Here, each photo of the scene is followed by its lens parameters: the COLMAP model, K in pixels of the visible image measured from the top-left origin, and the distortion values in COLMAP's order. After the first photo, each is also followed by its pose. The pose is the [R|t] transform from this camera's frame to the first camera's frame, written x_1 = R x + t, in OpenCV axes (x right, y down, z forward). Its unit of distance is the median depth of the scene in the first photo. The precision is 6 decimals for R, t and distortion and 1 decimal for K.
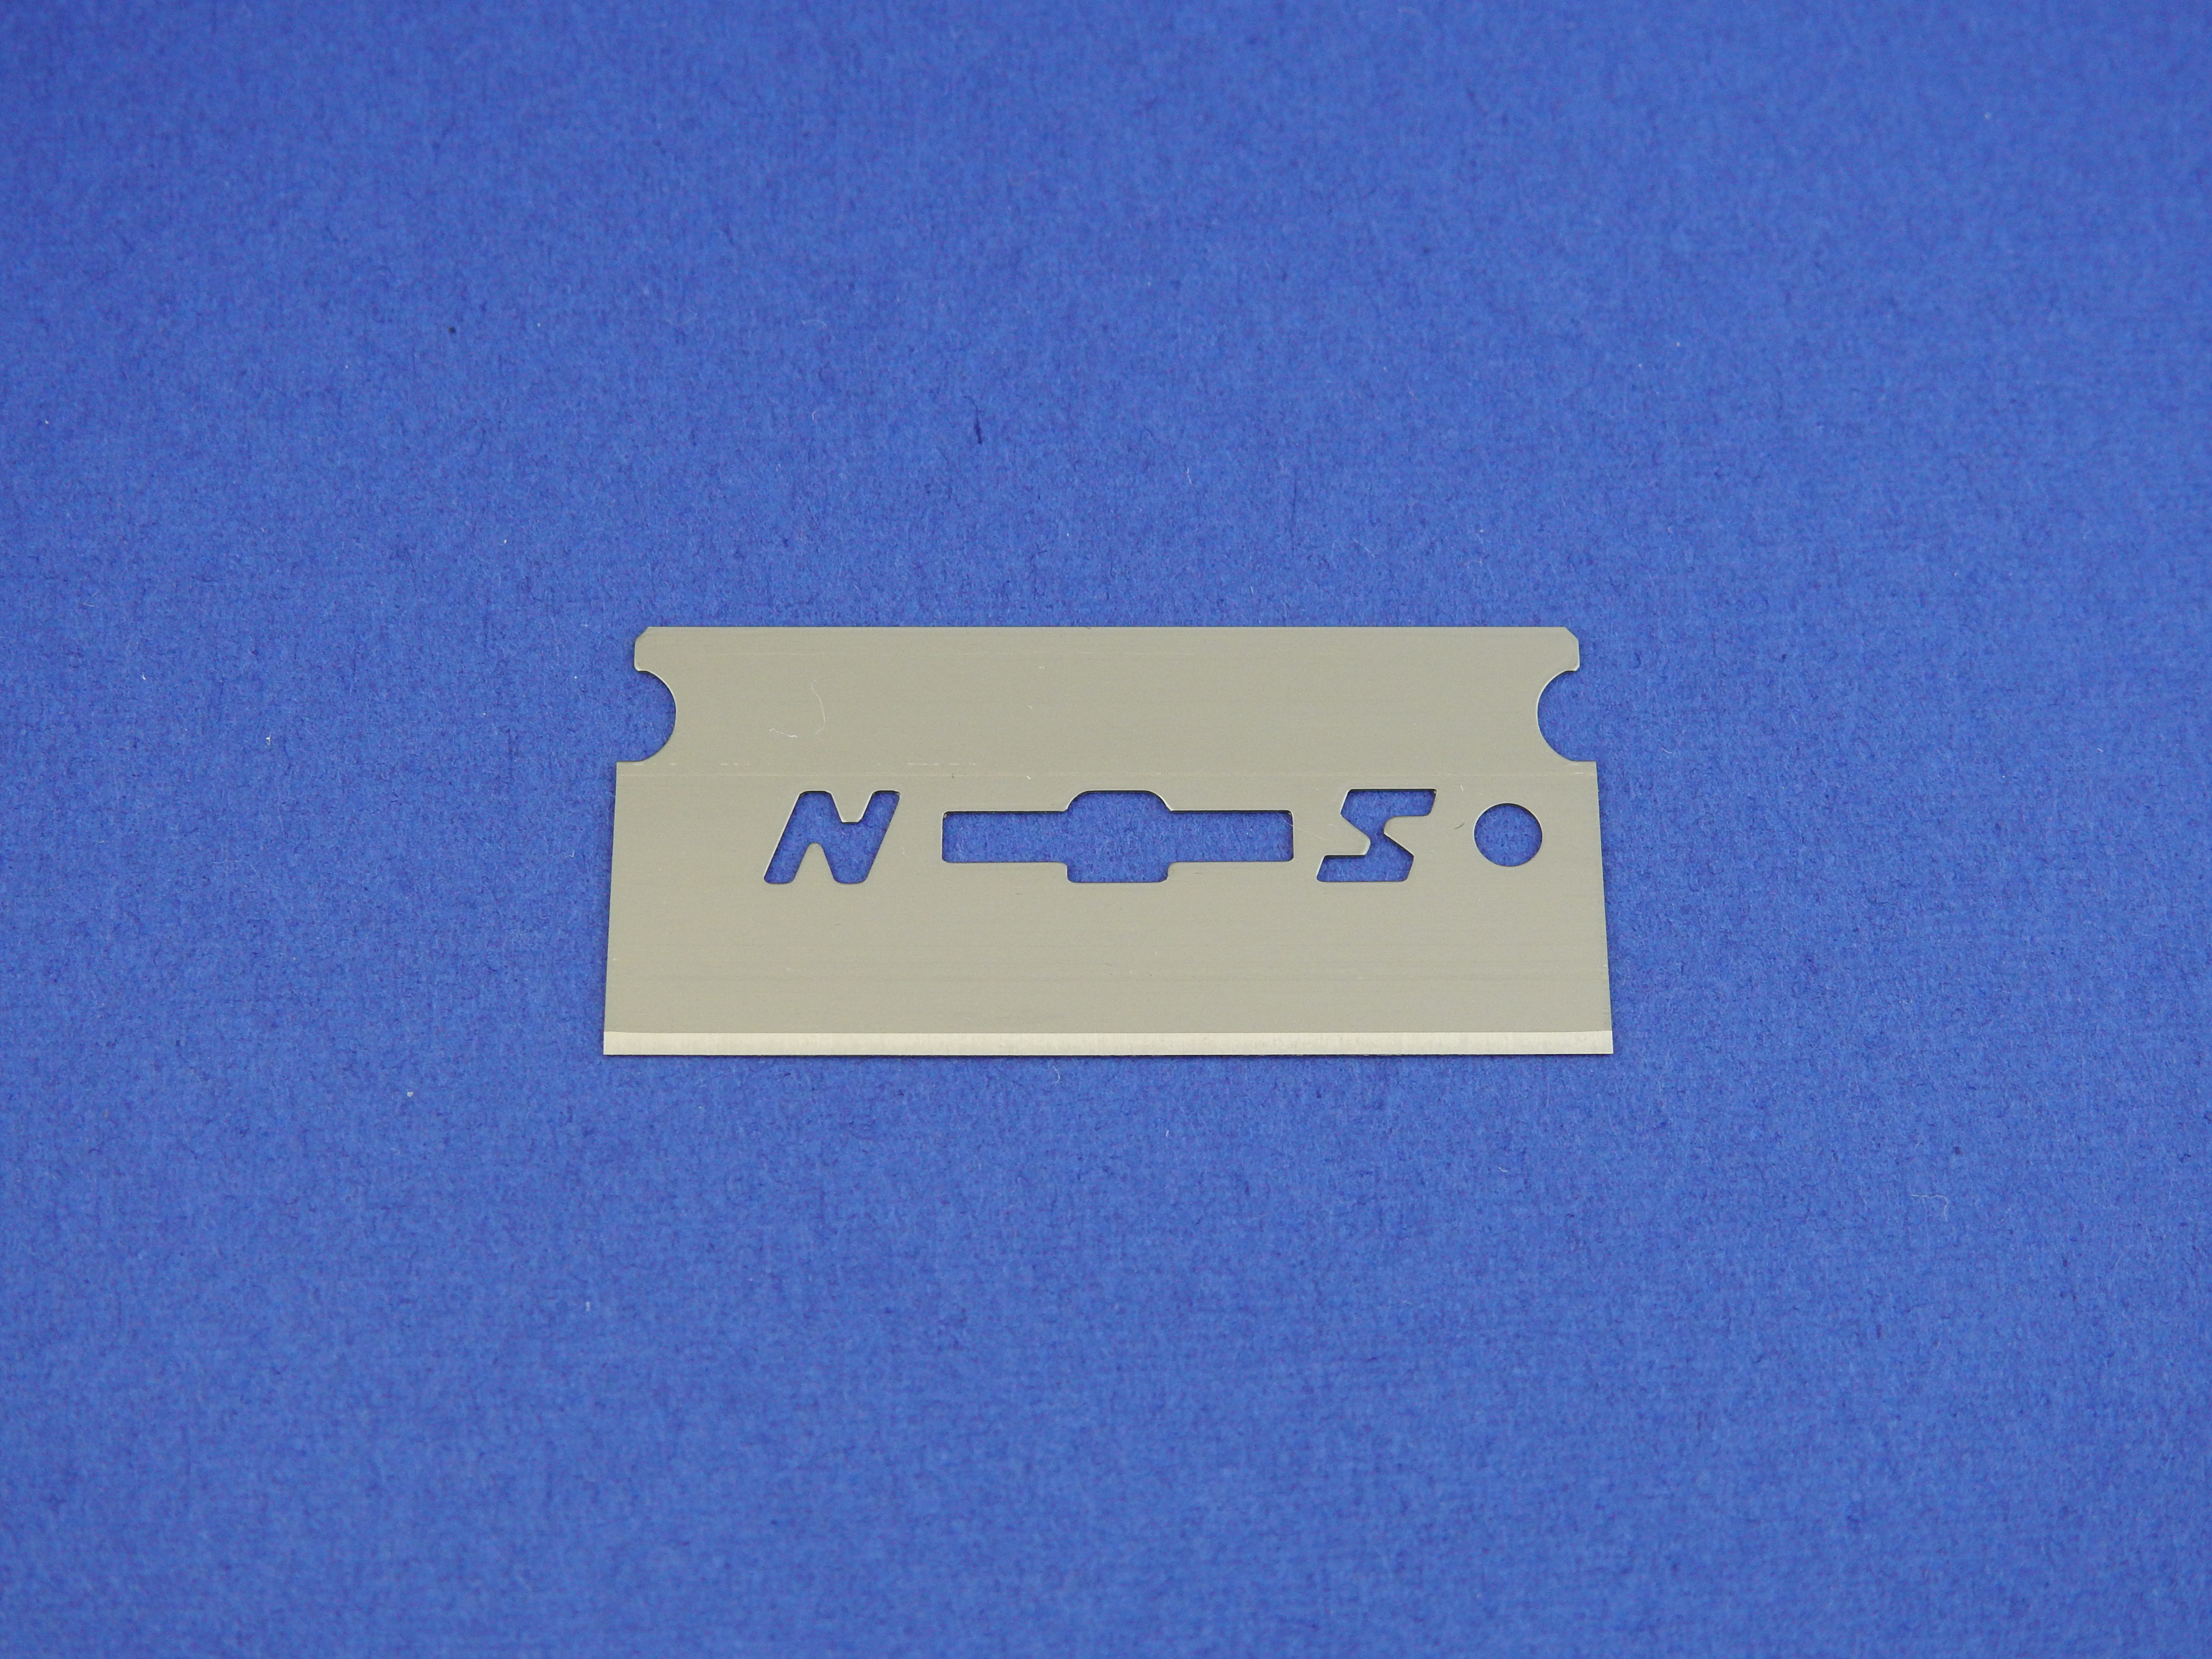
lens RADIAL K [[4121.5, 0, 1128.7], [0, 4121.5, 829.9], [0, 0, 1]] dist [-0.271931, 0.000000]
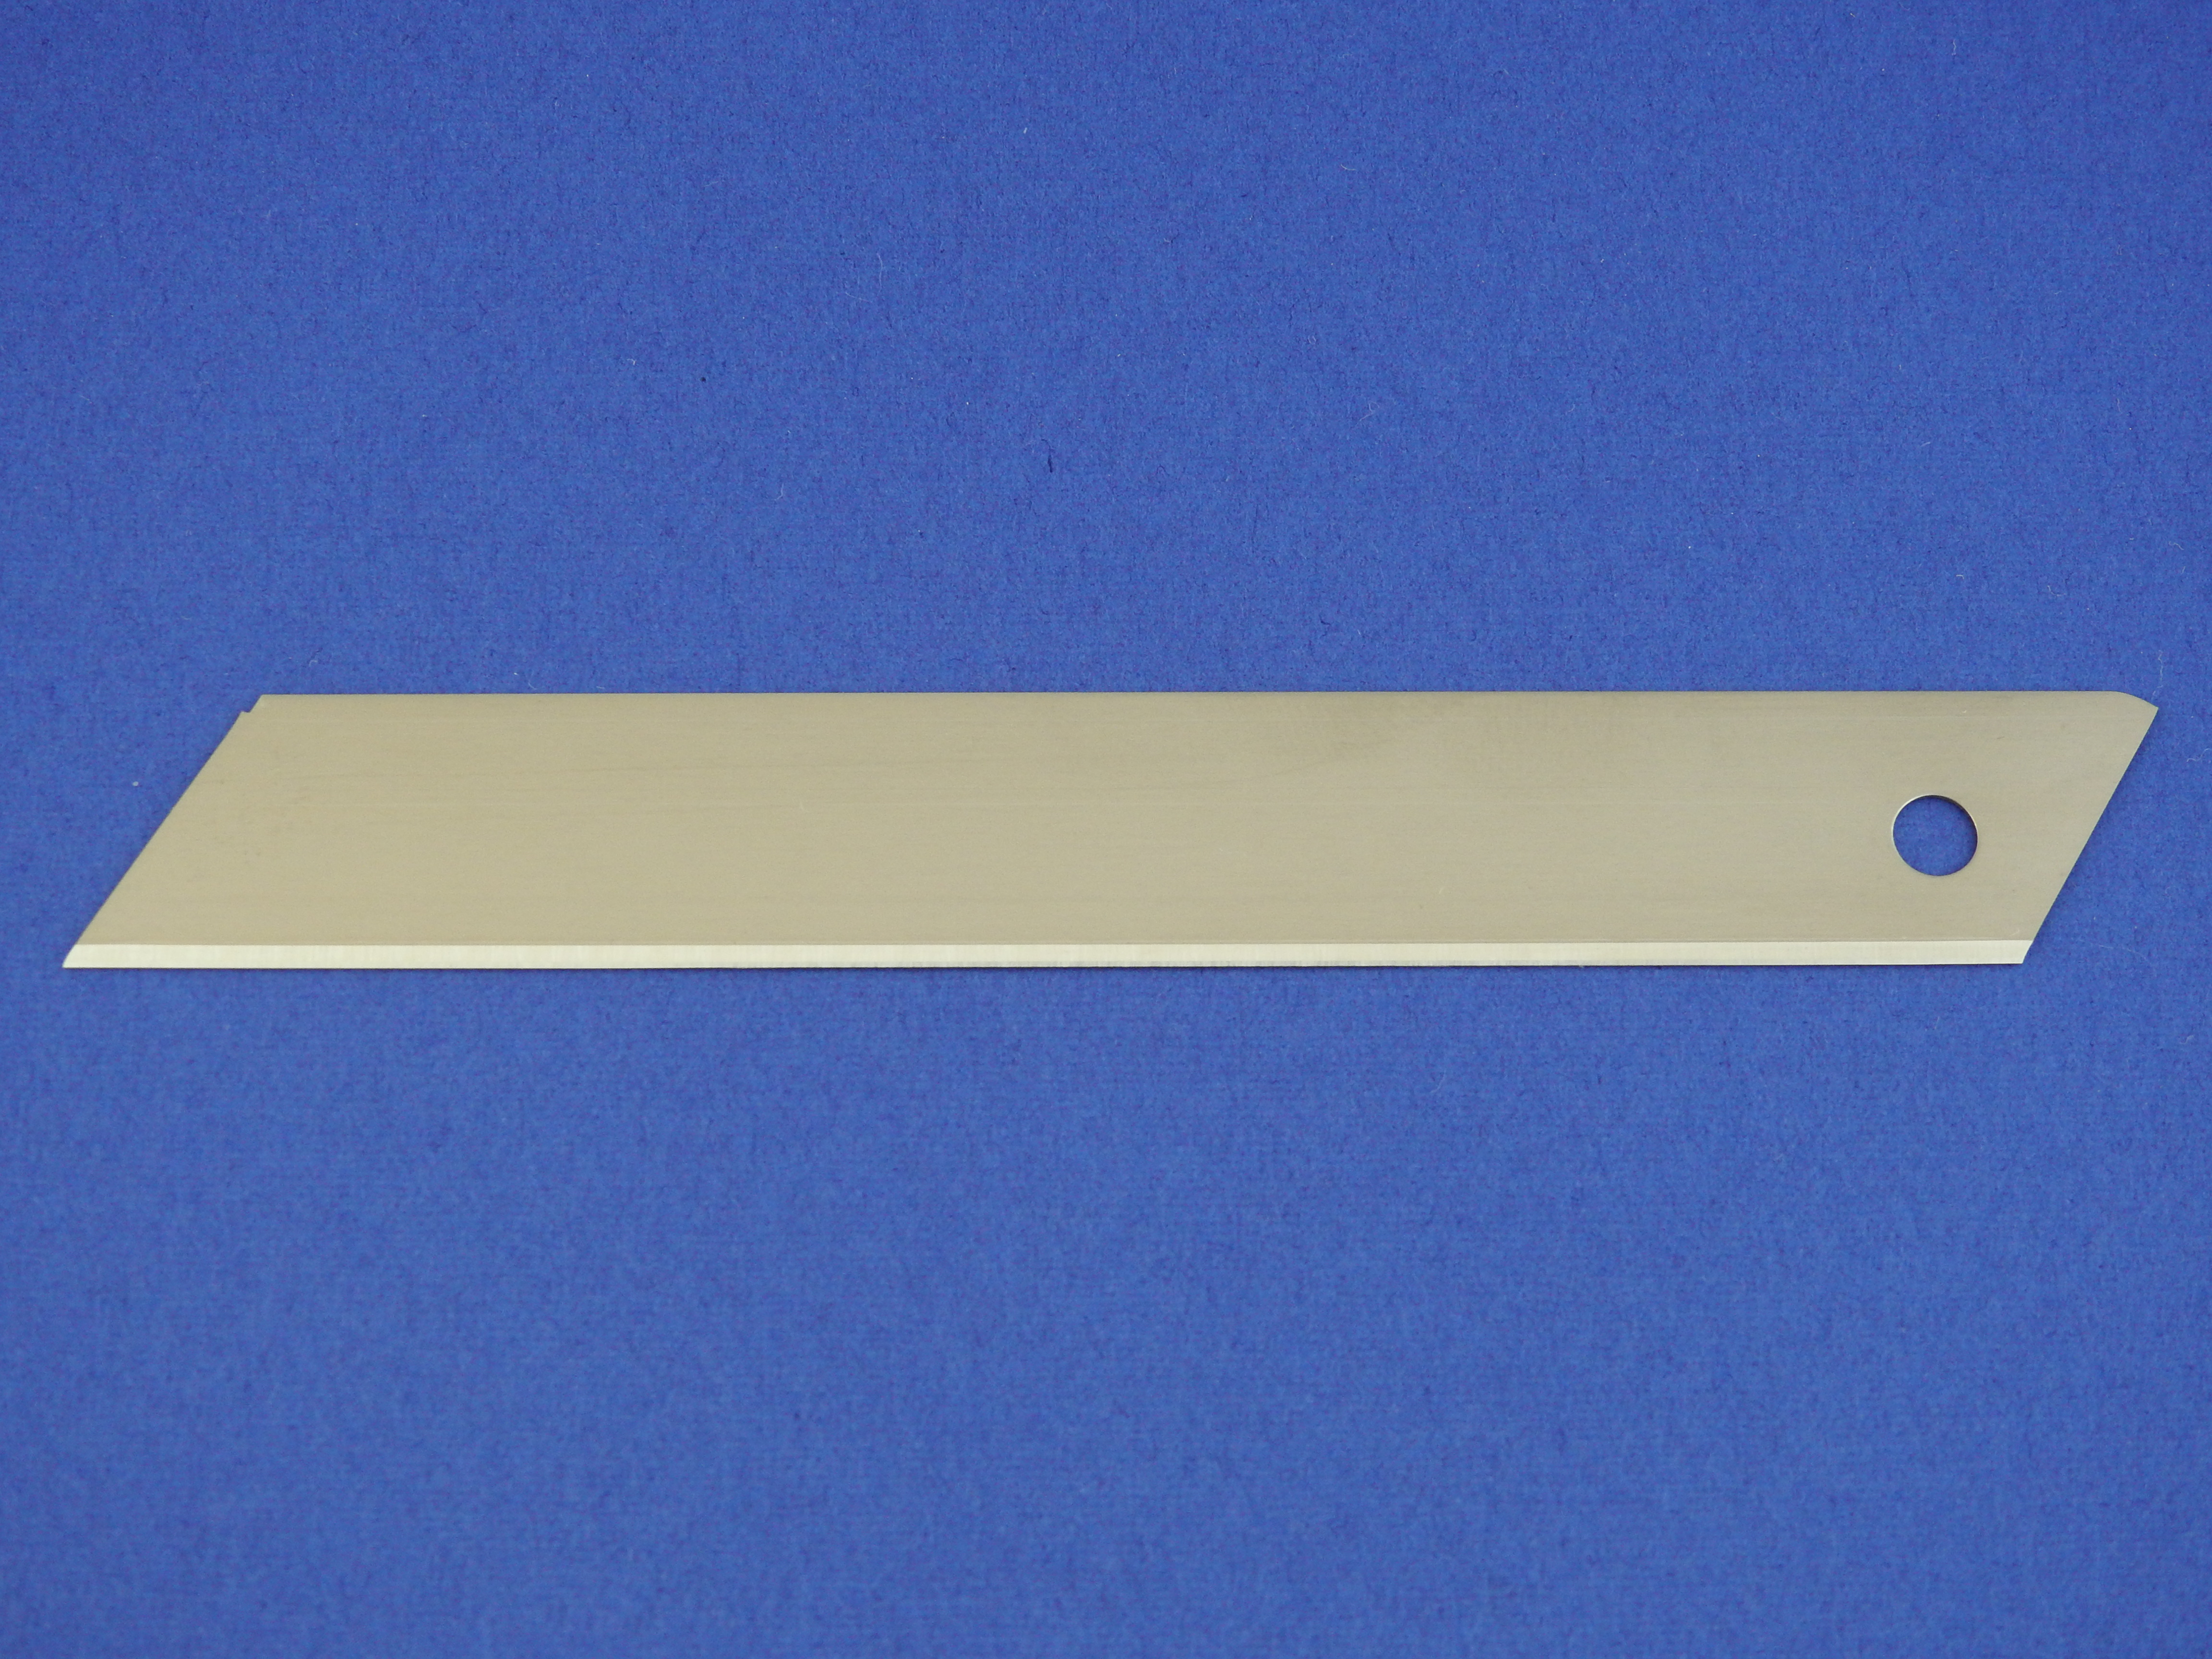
lens RADIAL K [[4121.5, 0, 1089.1], [0, 4121.5, 824.9], [0, 0, 1]] dist [-0.271931, 0.000000]
pose [[0.998907, 0.040005, -0.024184, 0.020232], [-0.038304, 0.997008, 0.067134, -0.068371], [0.026797, -0.066134, 0.997451, -0.535984]]
